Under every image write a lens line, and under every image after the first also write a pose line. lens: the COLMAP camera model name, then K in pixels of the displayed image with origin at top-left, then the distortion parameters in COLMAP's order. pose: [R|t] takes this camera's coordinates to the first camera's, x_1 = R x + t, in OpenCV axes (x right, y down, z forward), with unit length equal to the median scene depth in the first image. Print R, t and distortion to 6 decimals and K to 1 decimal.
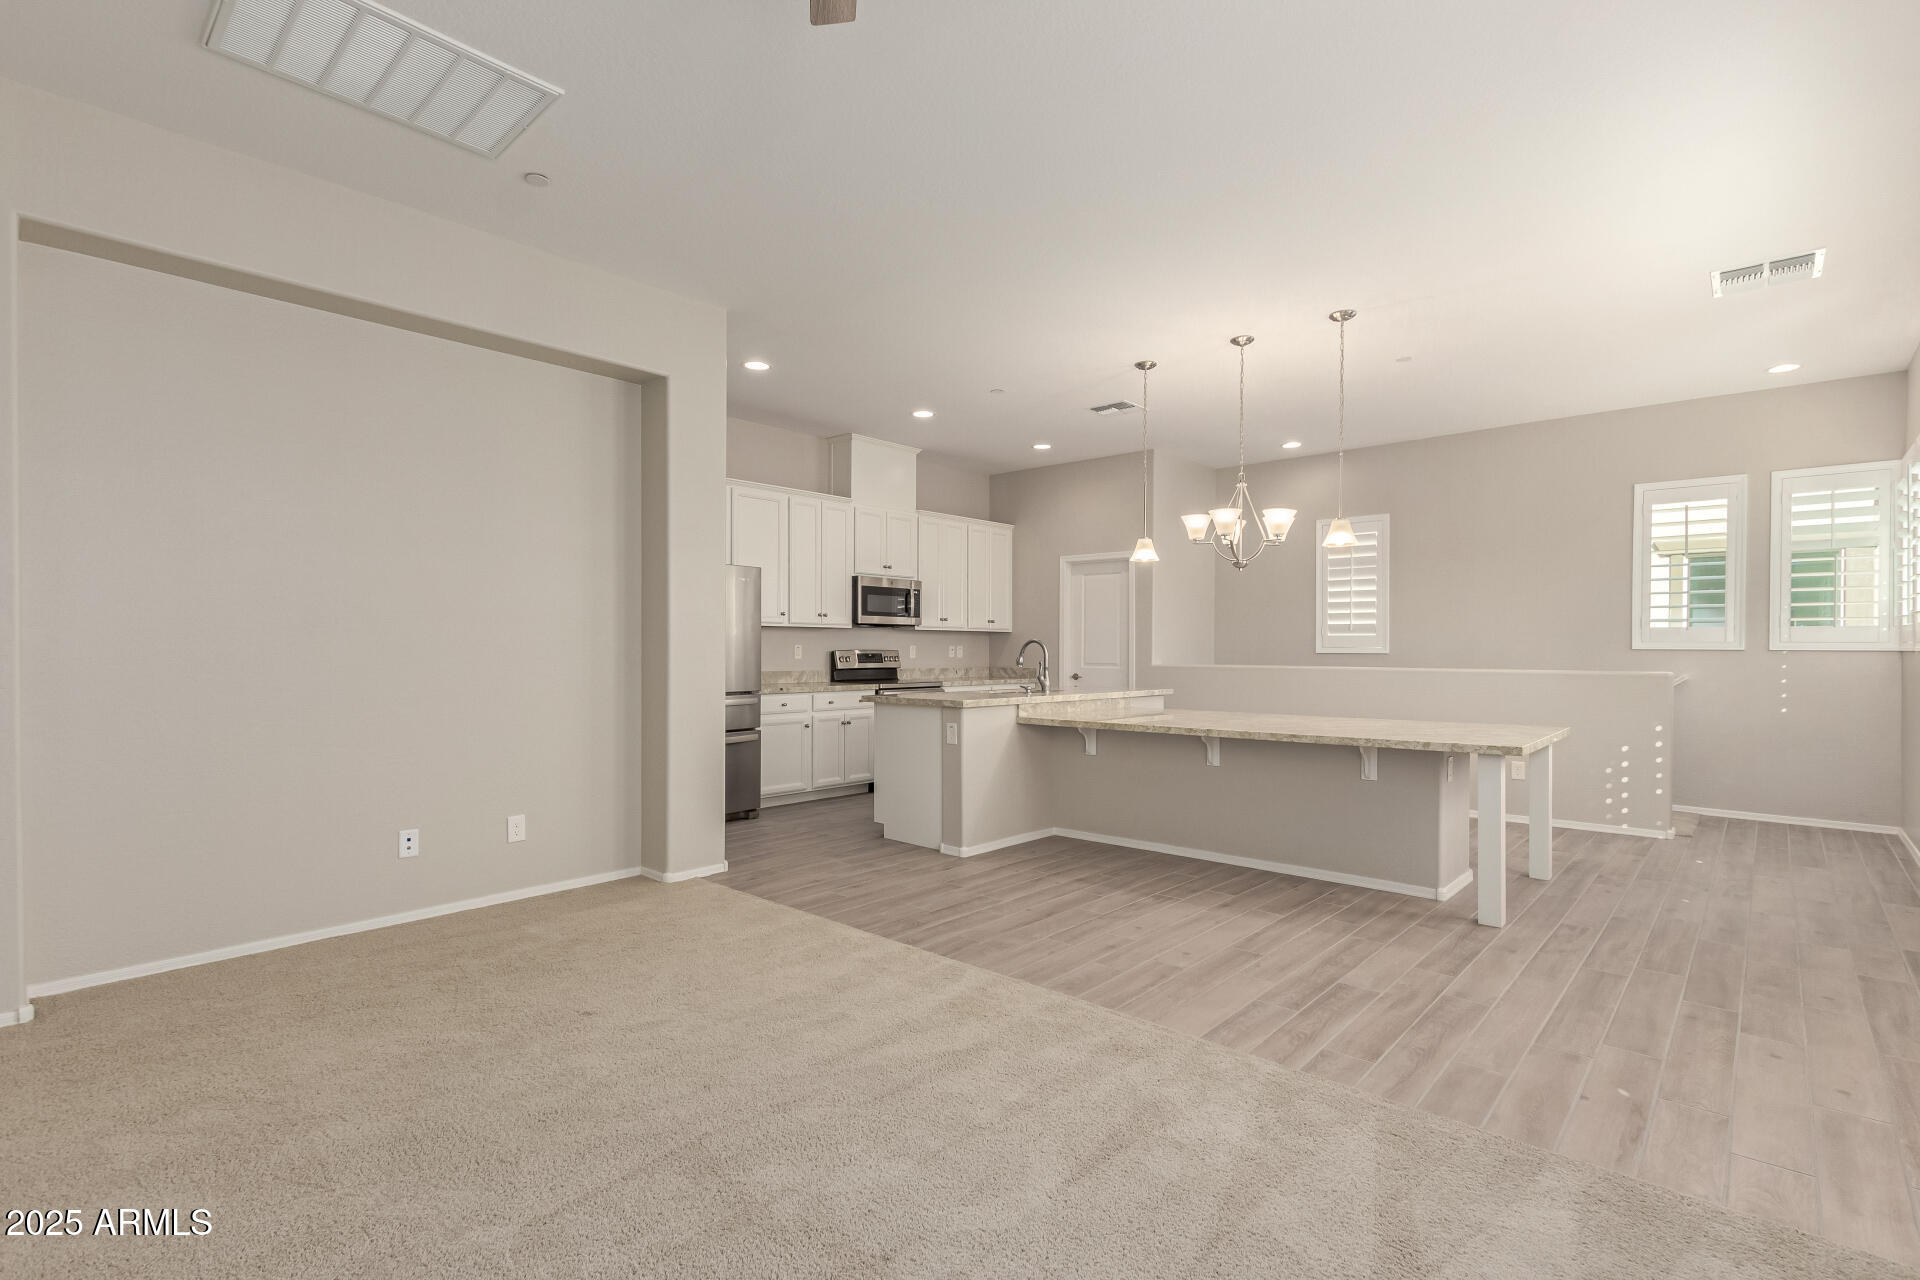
lens RADIAL K [[891.7, 0, 966.2], [0, 891.7, 641.2], [0, 0, 1]] dist [0.018696, -0.005198]
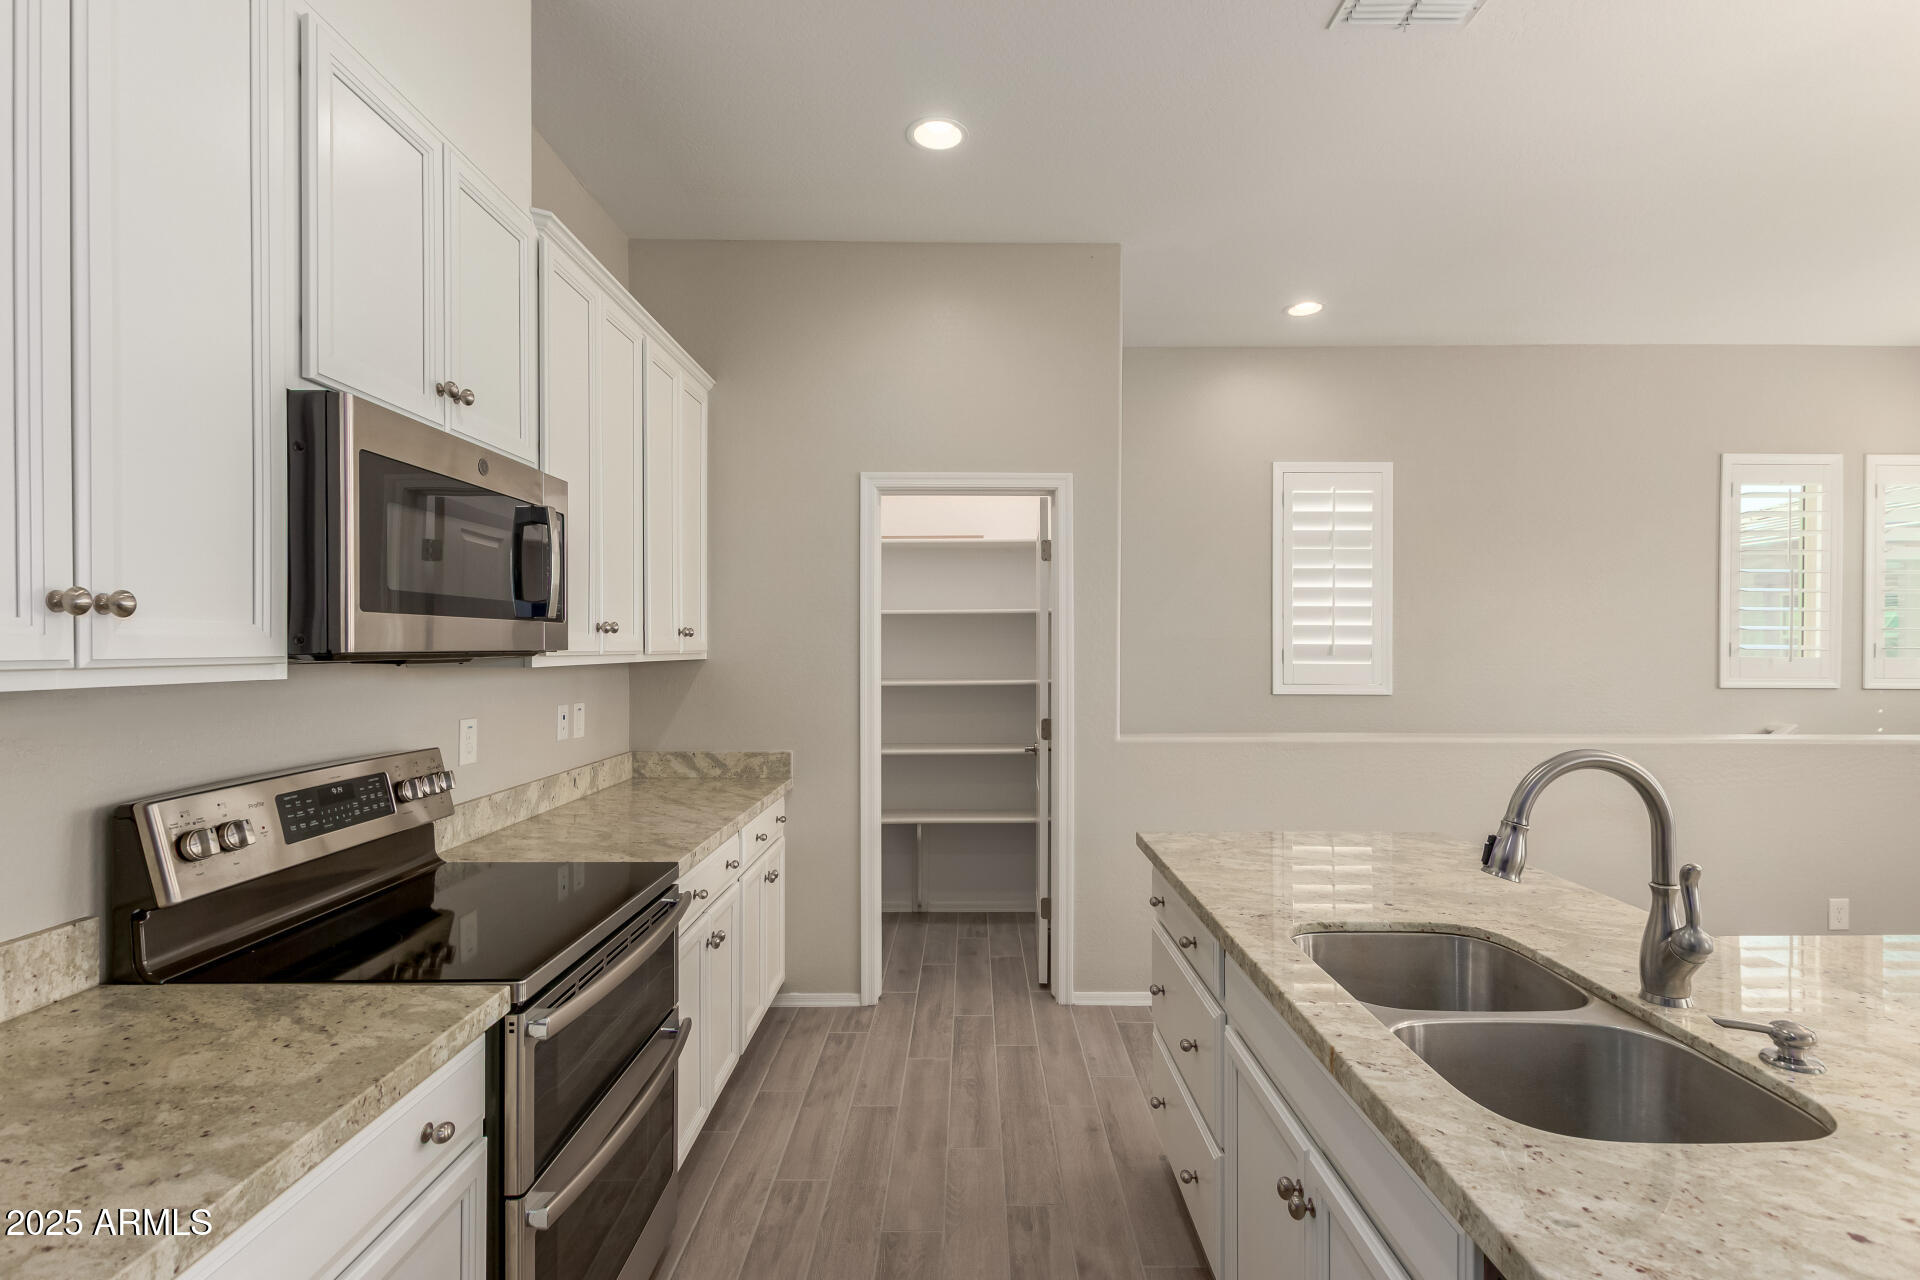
lens RADIAL K [[891.7, 0, 973.3], [0, 891.7, 650.2], [0, 0, 1]] dist [0.018696, -0.005198]
pose [[0.743366, -0.004316, 0.668871, -0.143243], [-0.004772, 0.999920, 0.011756, -0.022466], [-0.668868, -0.011931, 0.743286, 0.753706]]
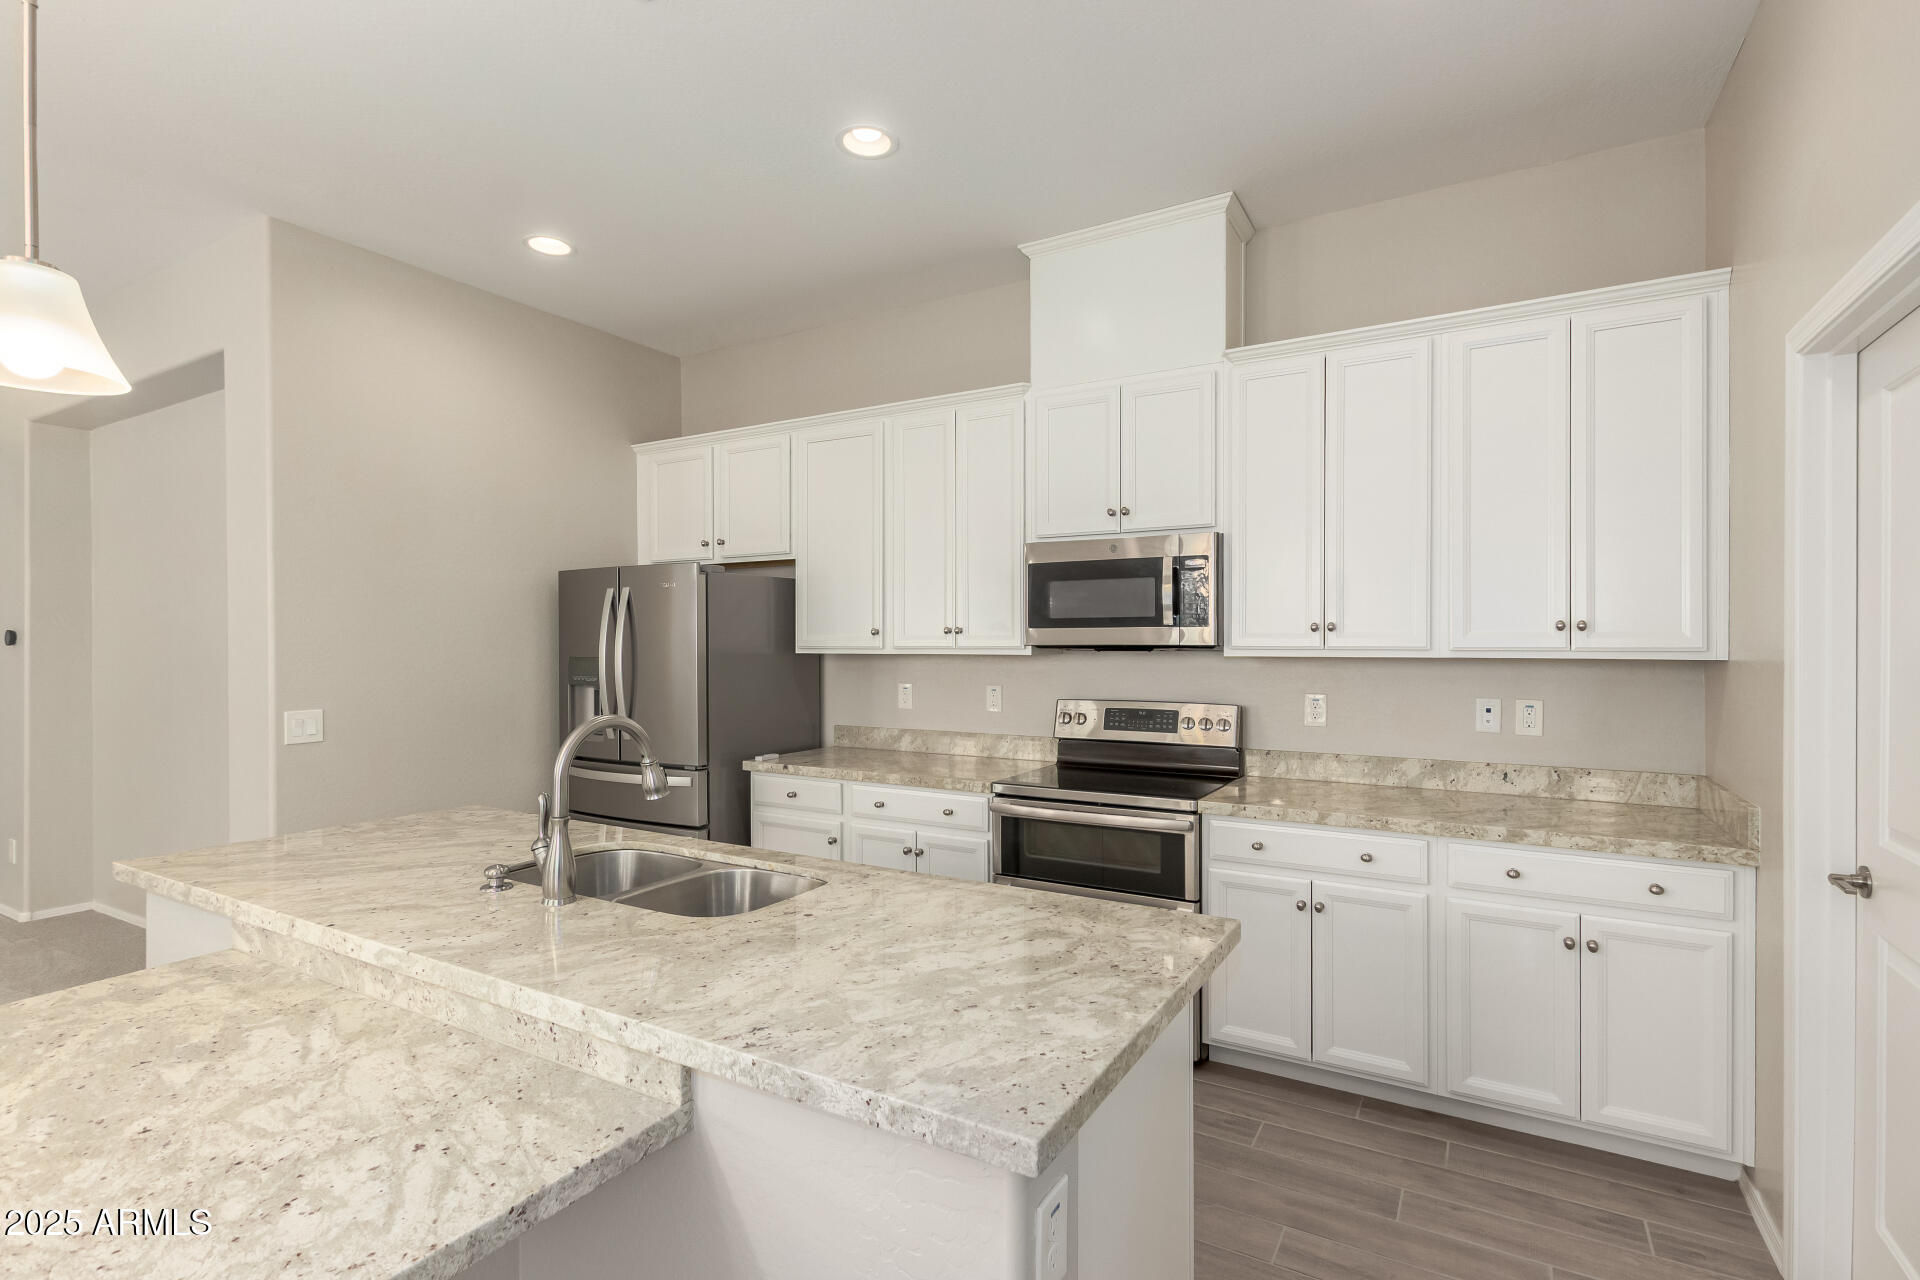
lens RADIAL K [[891.7, 0, 990.4], [0, 891.7, 659.1], [0, 0, 1]] dist [0.018696, -0.005198]
pose [[0.223394, 0.016278, -0.974592, 0.320242], [0.008481, 0.999790, 0.018643, -0.020930], [0.974691, -0.012430, 0.223209, 0.850117]]
